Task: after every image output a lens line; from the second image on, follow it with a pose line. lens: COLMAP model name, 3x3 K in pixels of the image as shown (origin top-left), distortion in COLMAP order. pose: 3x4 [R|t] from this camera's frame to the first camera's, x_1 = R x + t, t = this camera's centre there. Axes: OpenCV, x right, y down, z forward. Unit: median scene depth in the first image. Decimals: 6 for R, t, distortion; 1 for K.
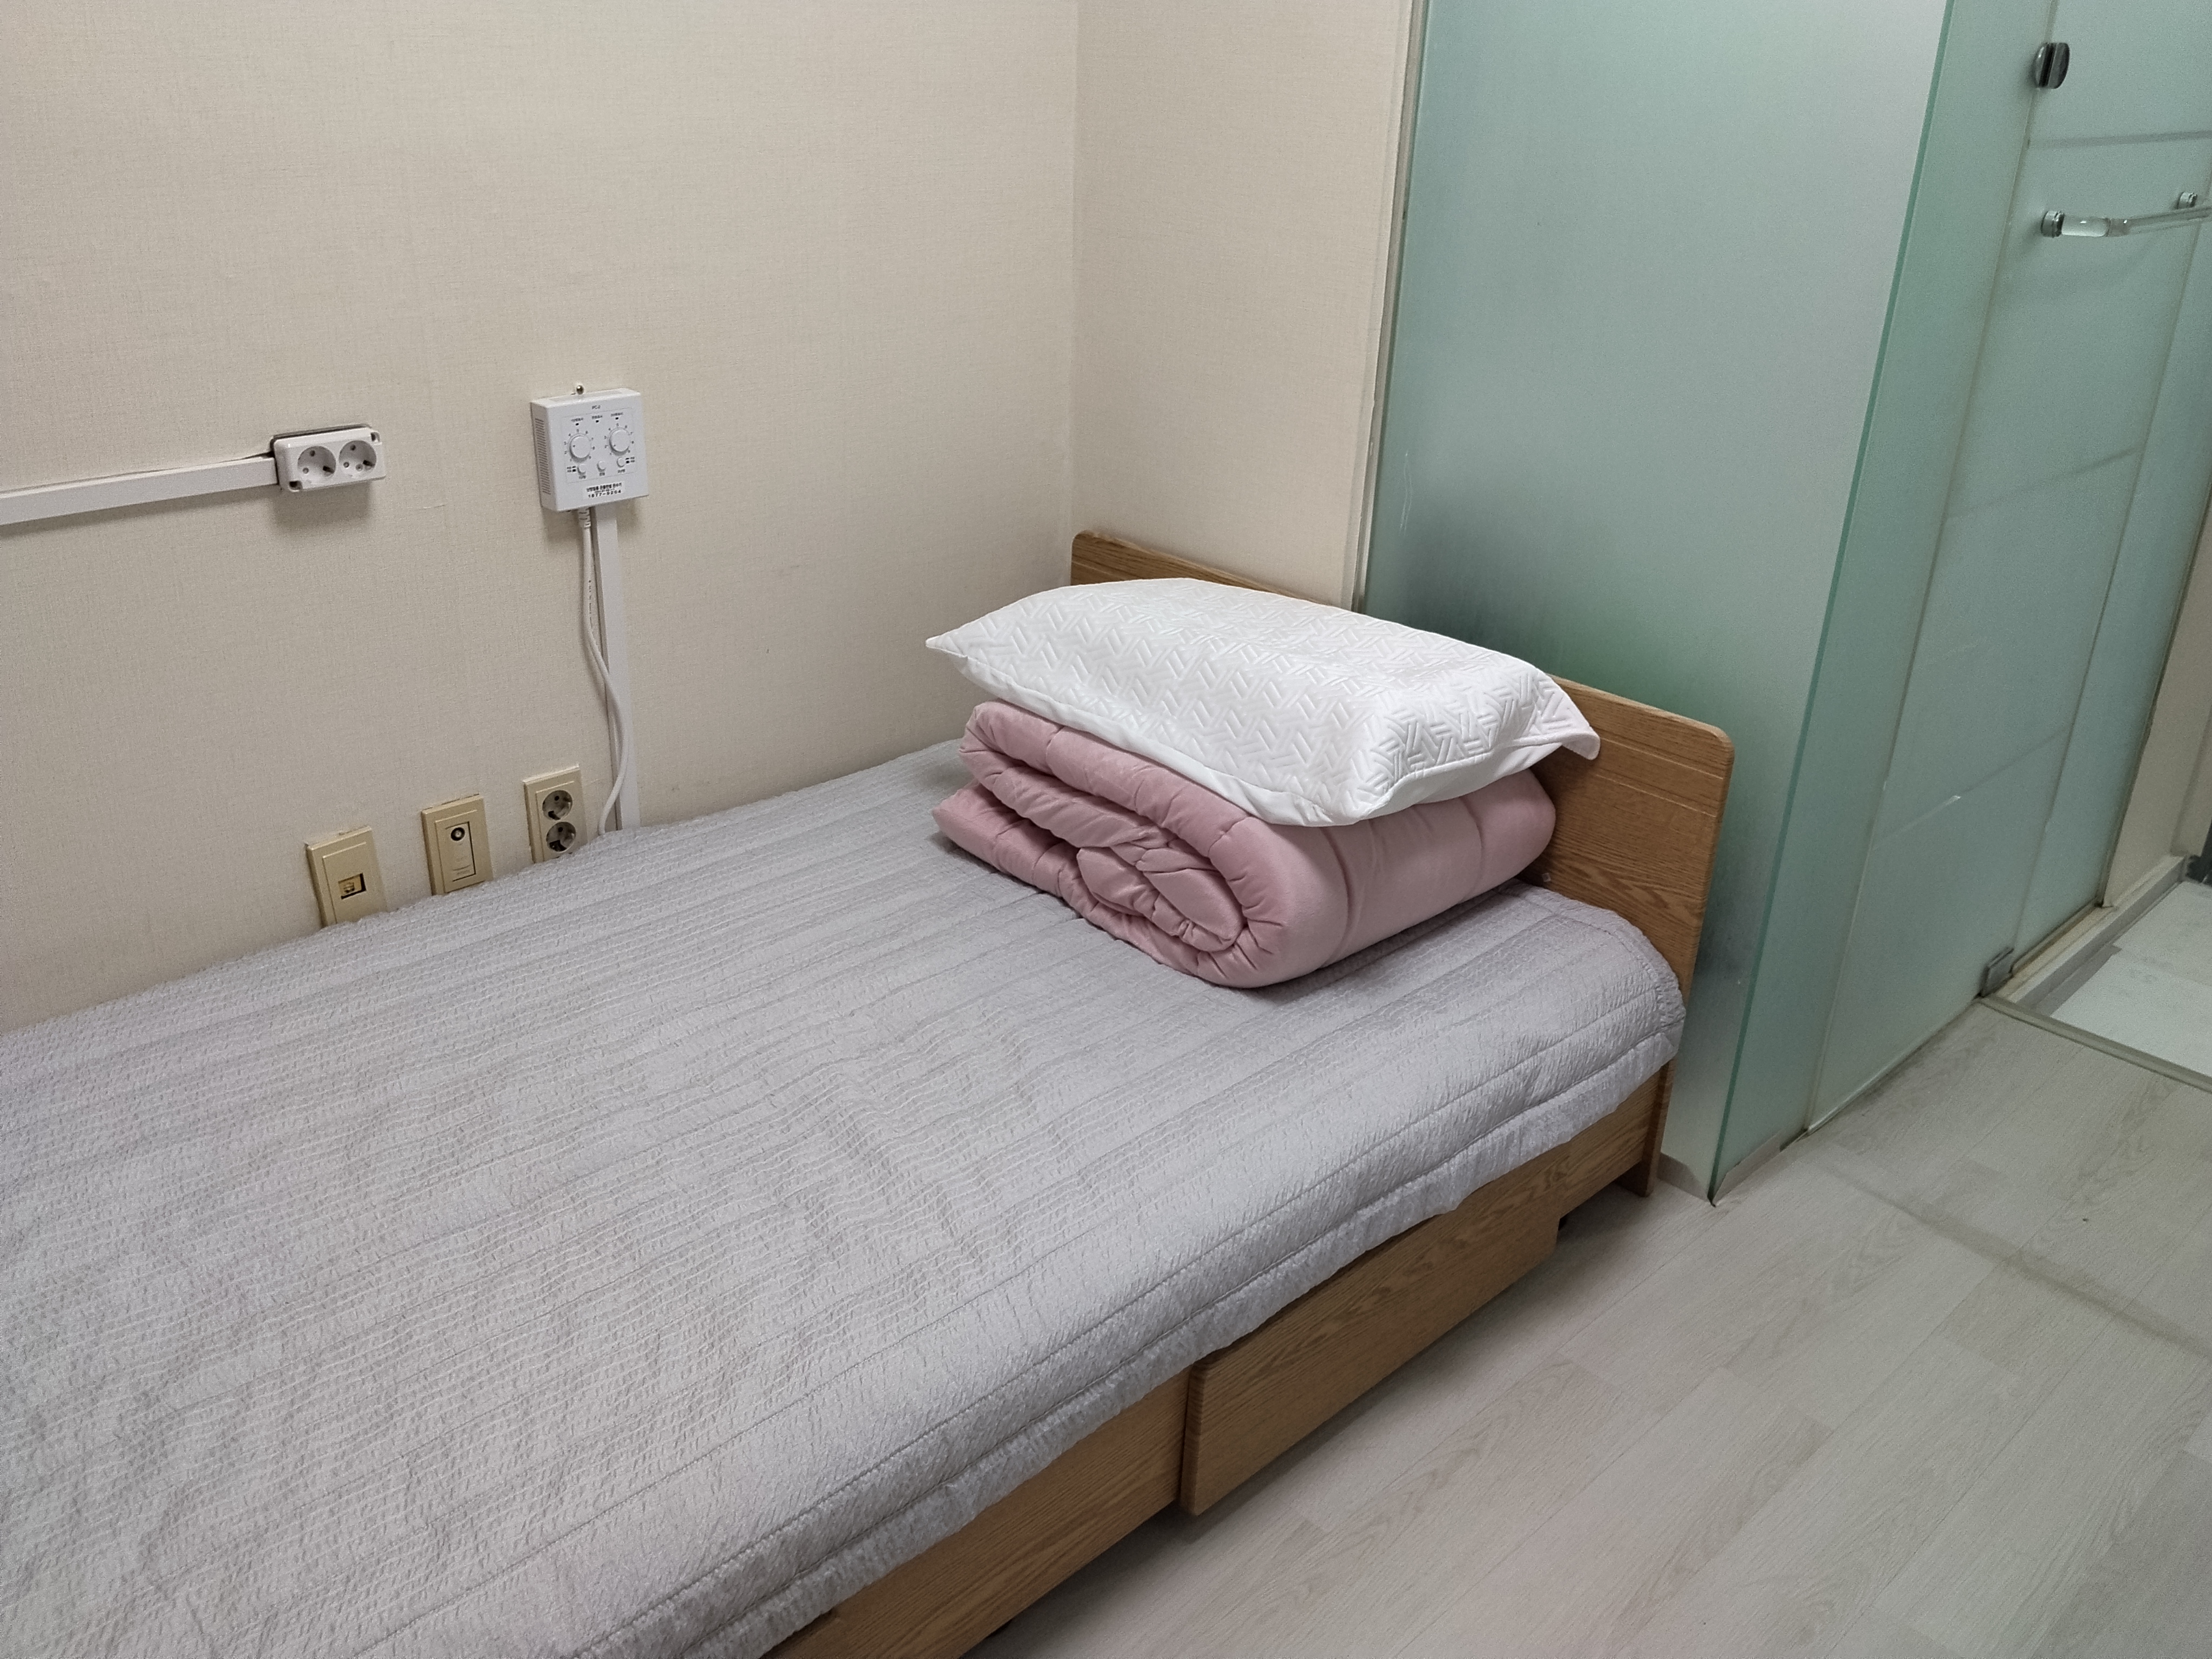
lens RADIAL K [[1874.3, 0, 1115.4], [0, 1874.3, 834.9], [0, 0, 1]] dist [0.075939, -0.161537]
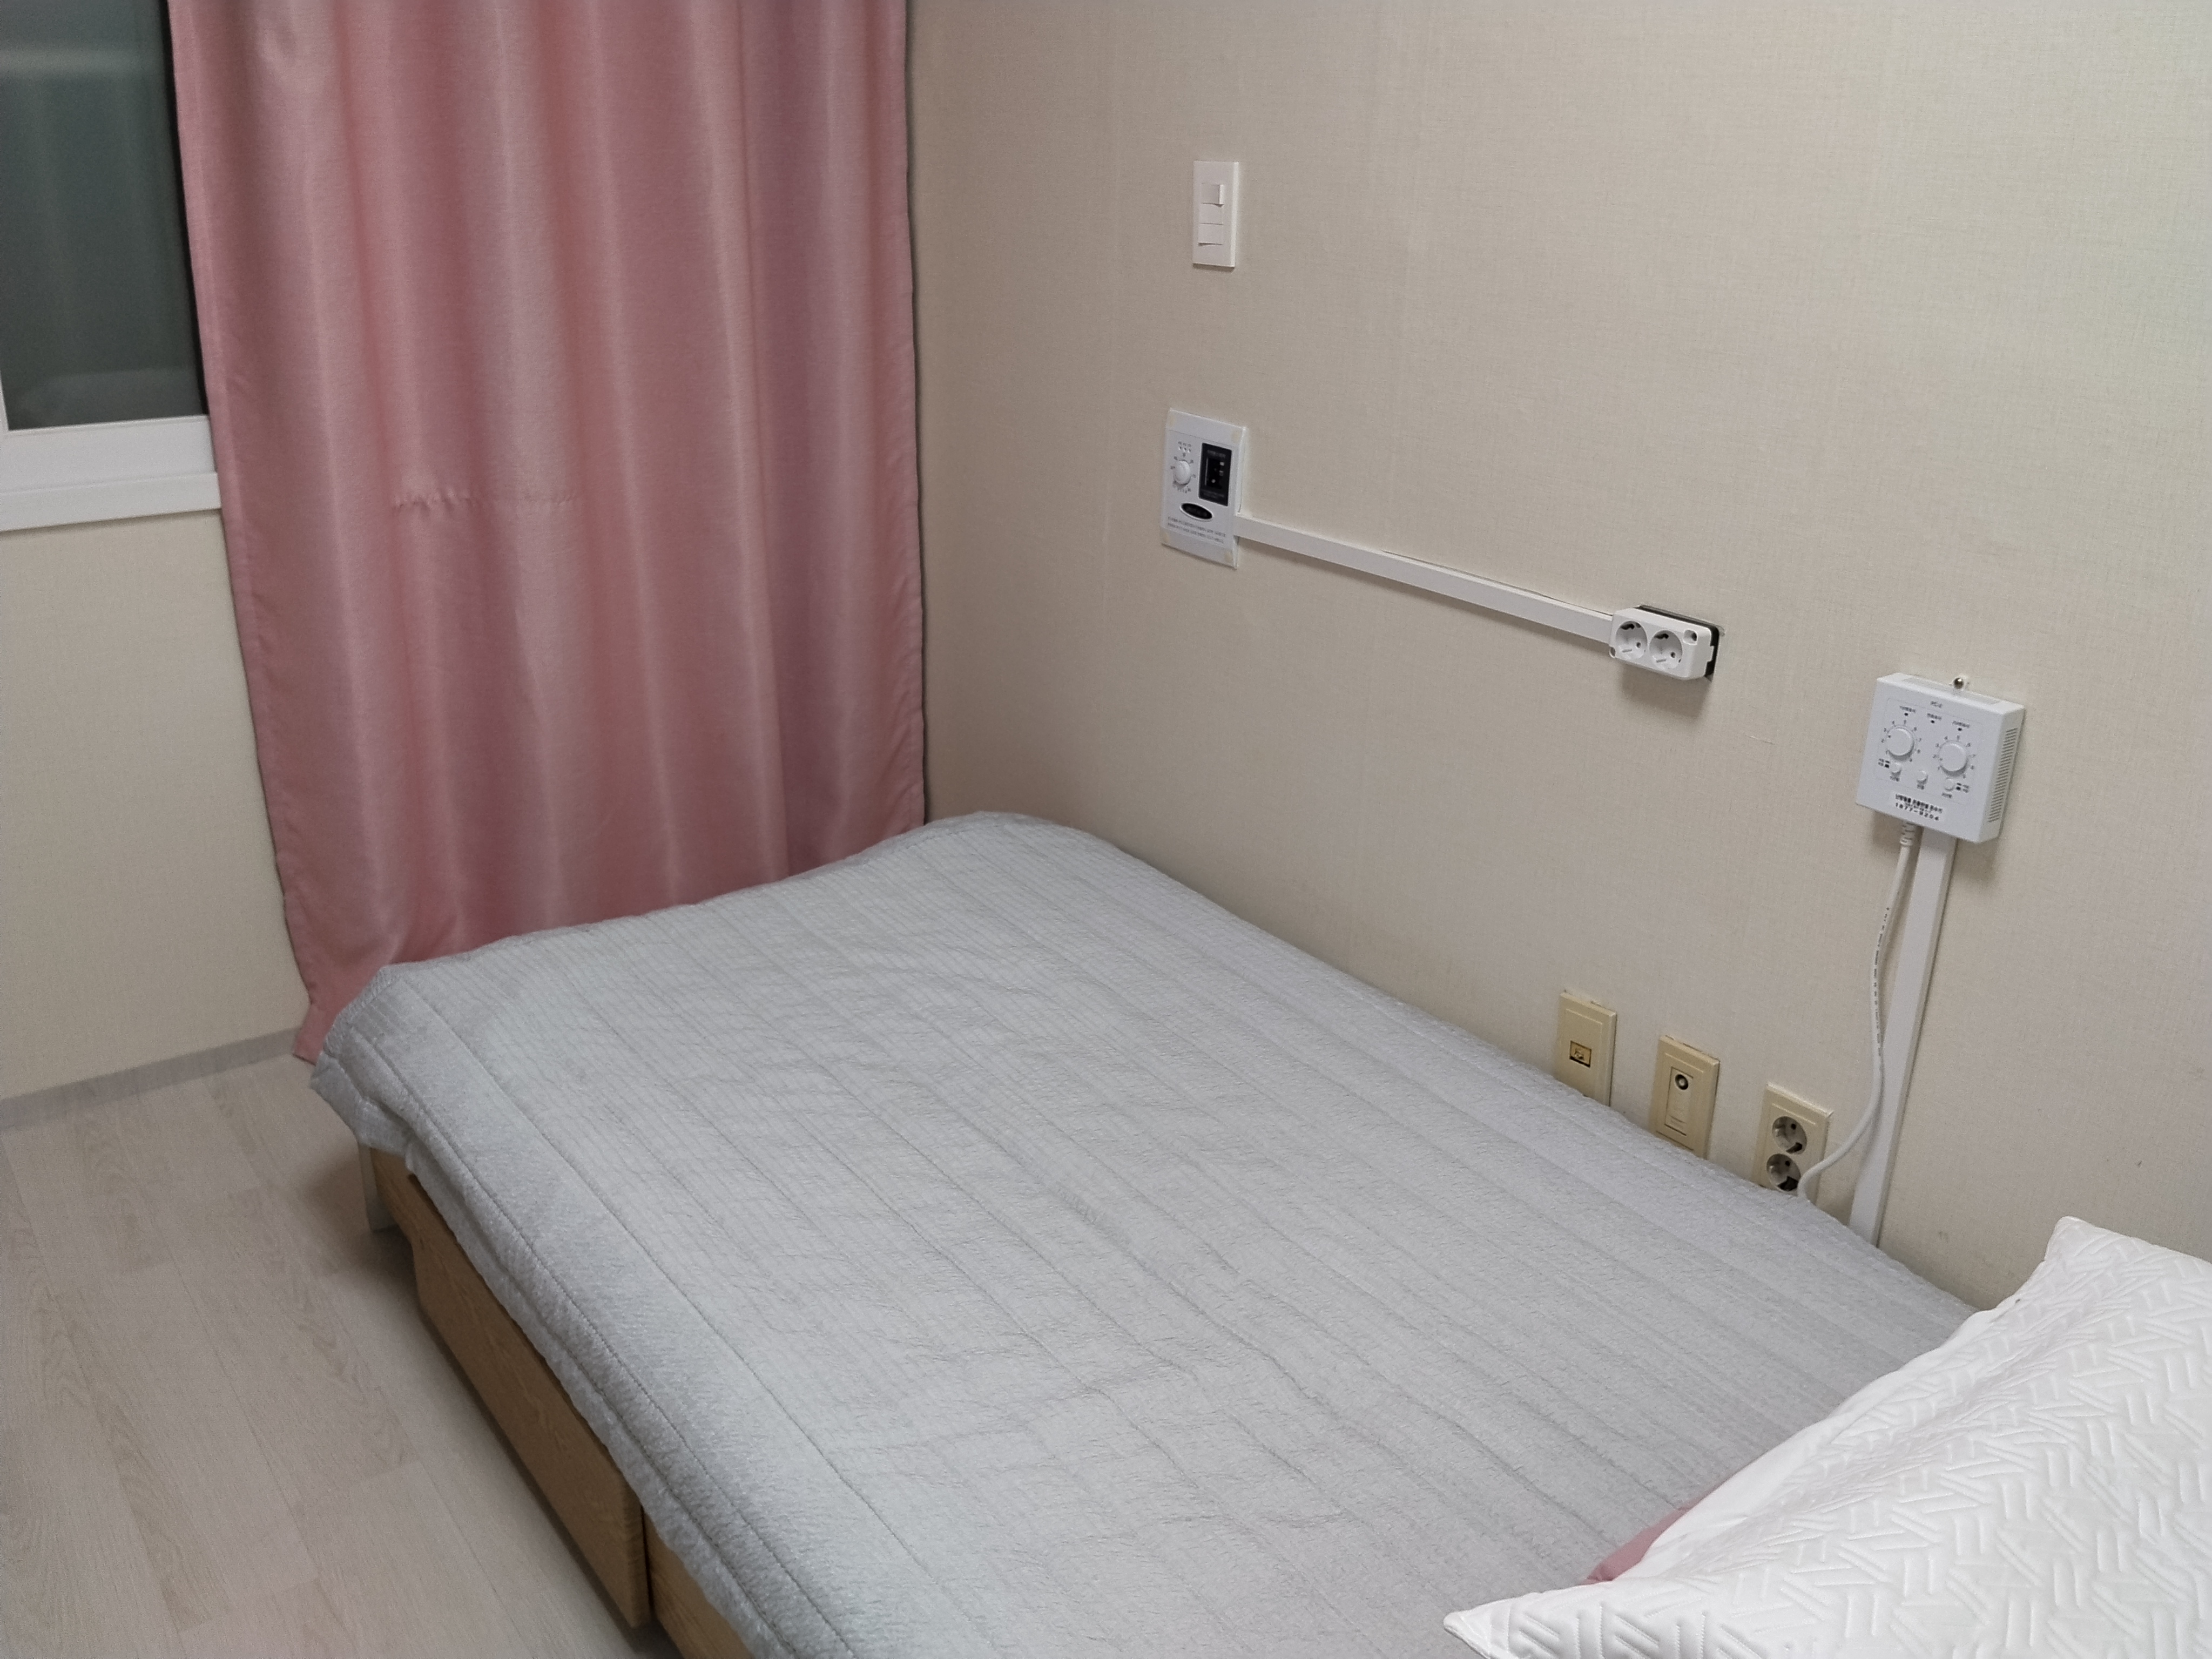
lens RADIAL K [[1874.3, 0, 1112.3], [0, 1874.3, 827.2], [0, 0, 1]] dist [0.075939, -0.161537]
pose [[-0.158485, 0.313600, -0.936236, 0.515467], [-0.444057, 0.824273, 0.351267, -0.305803], [0.881871, 0.471412, 0.008621, 0.716400]]
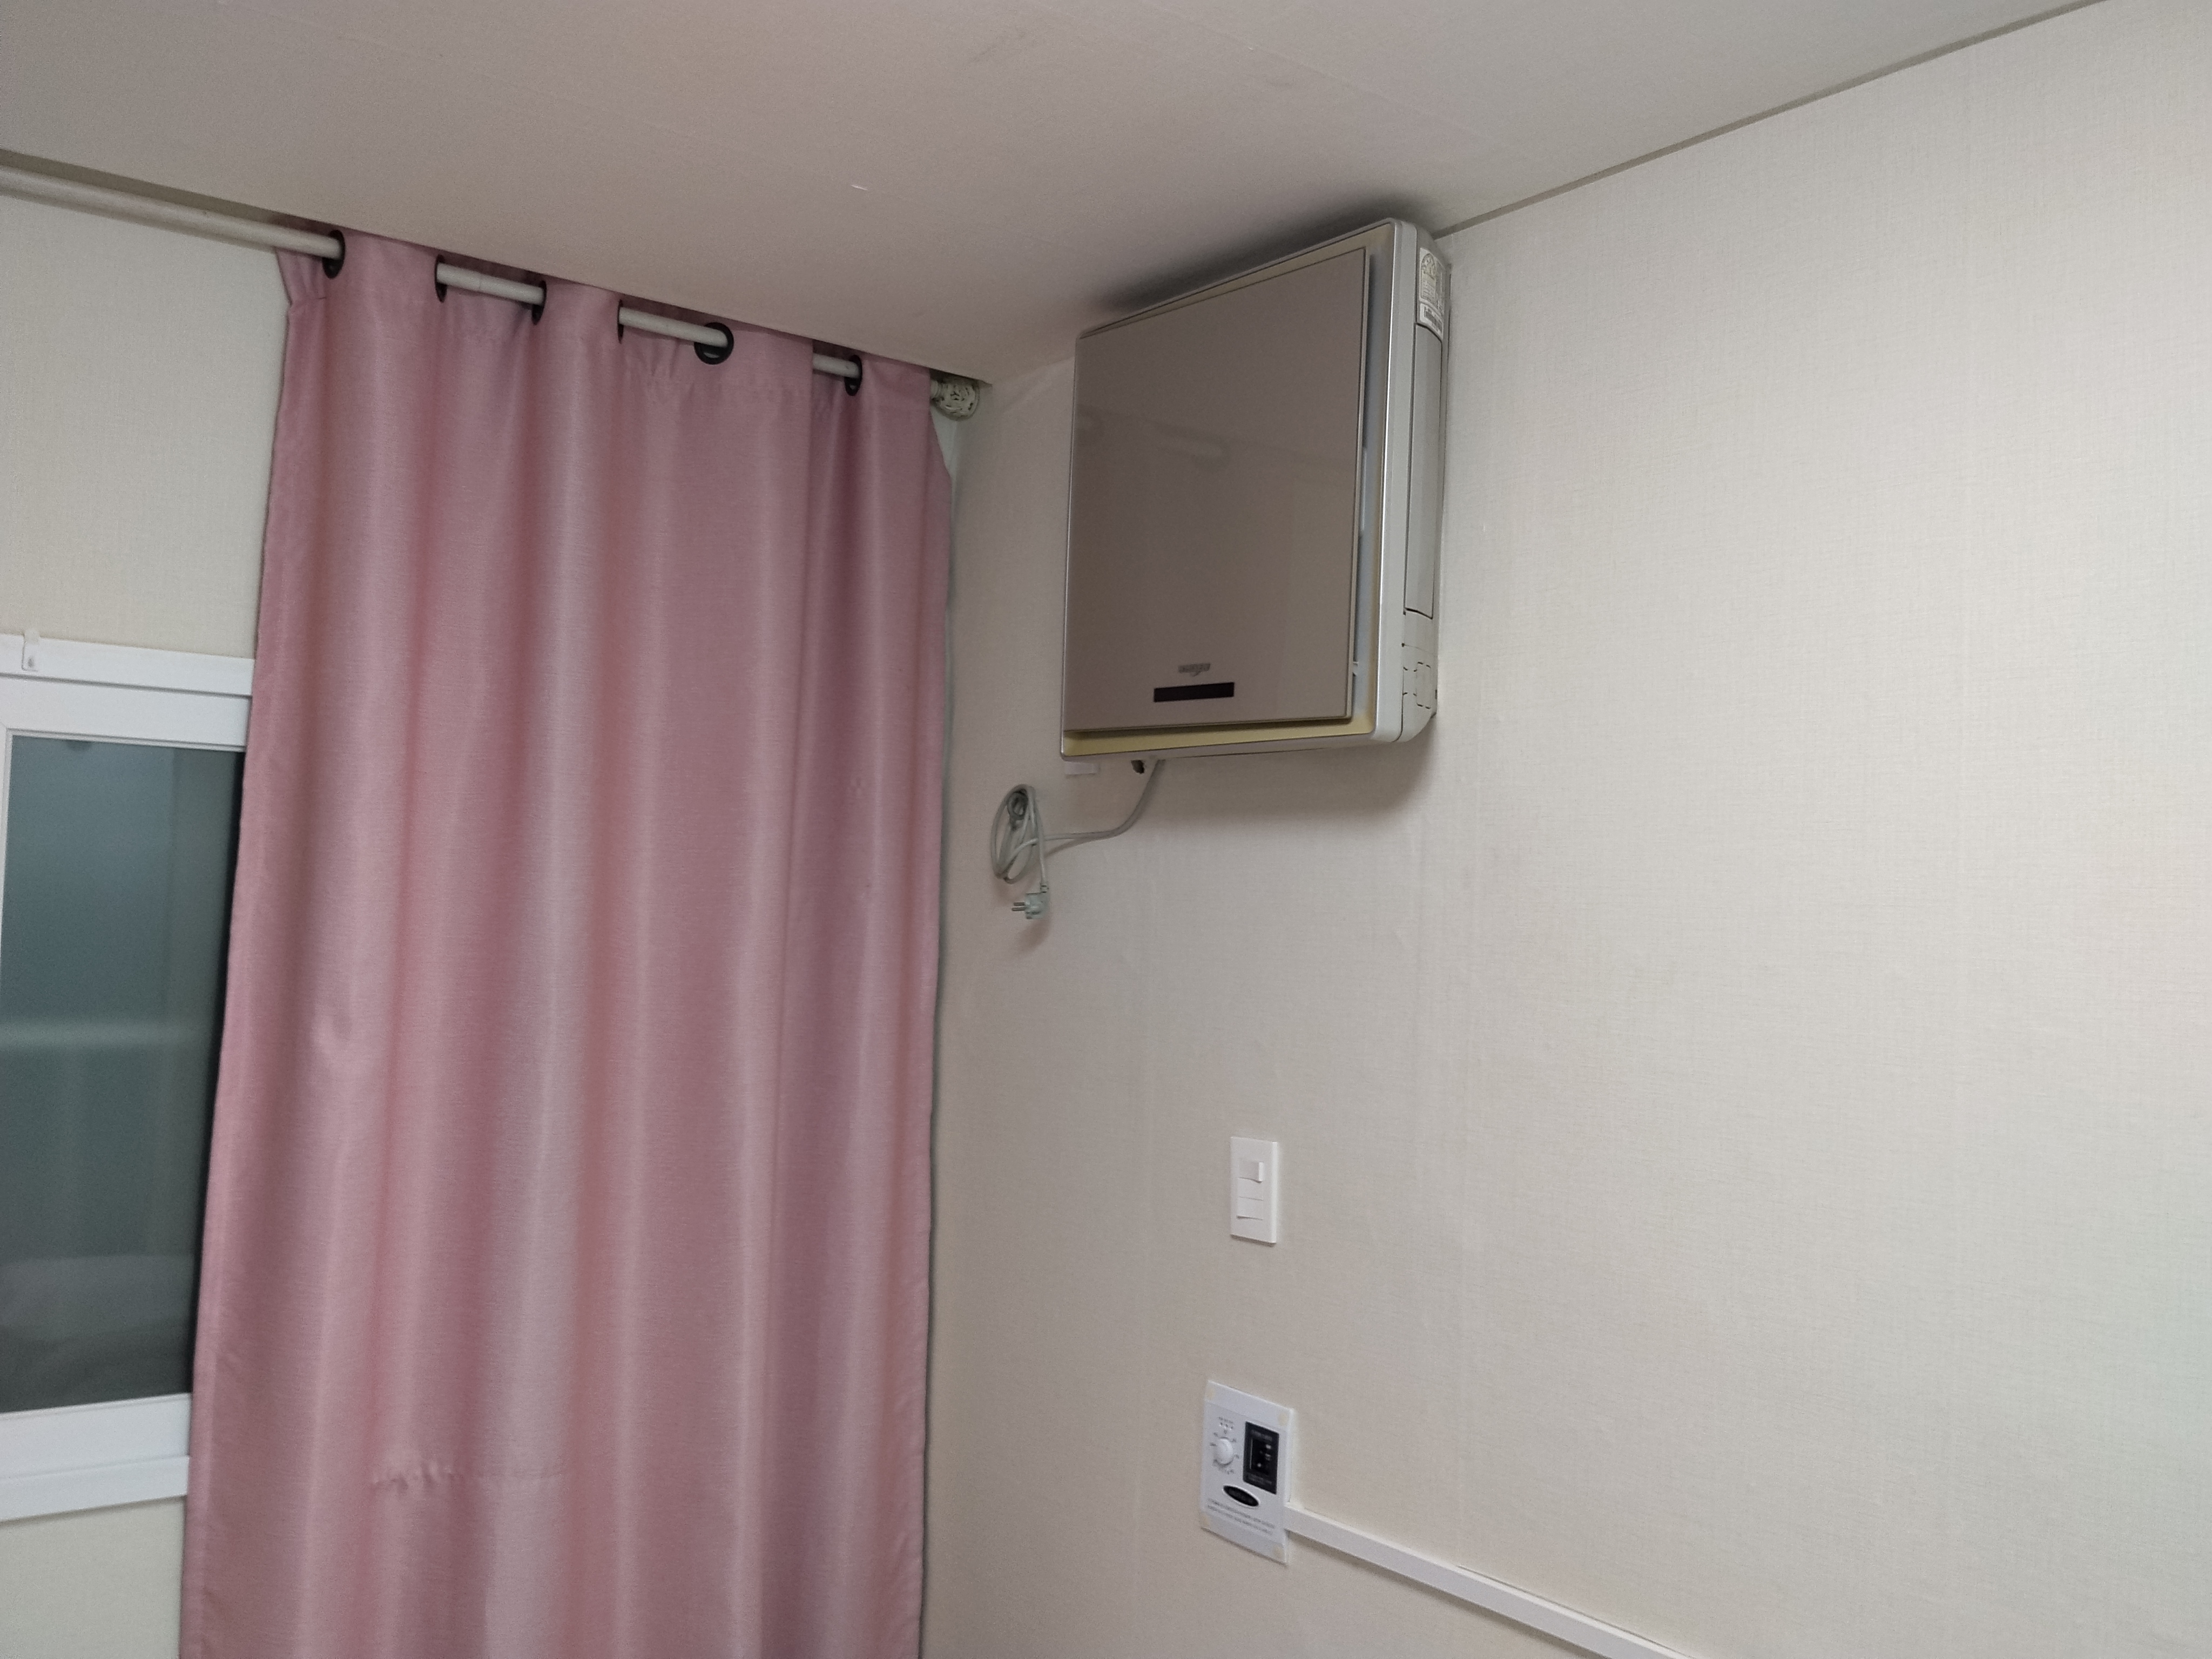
lens RADIAL K [[1874.3, 0, 1110.3], [0, 1874.3, 817.5], [0, 0, 1]] dist [0.075939, -0.161537]
pose [[-0.129400, -0.096732, -0.986863, 0.483329], [-0.452174, 0.891487, -0.028092, -0.358371], [0.882493, 0.442599, -0.159098, 0.627017]]
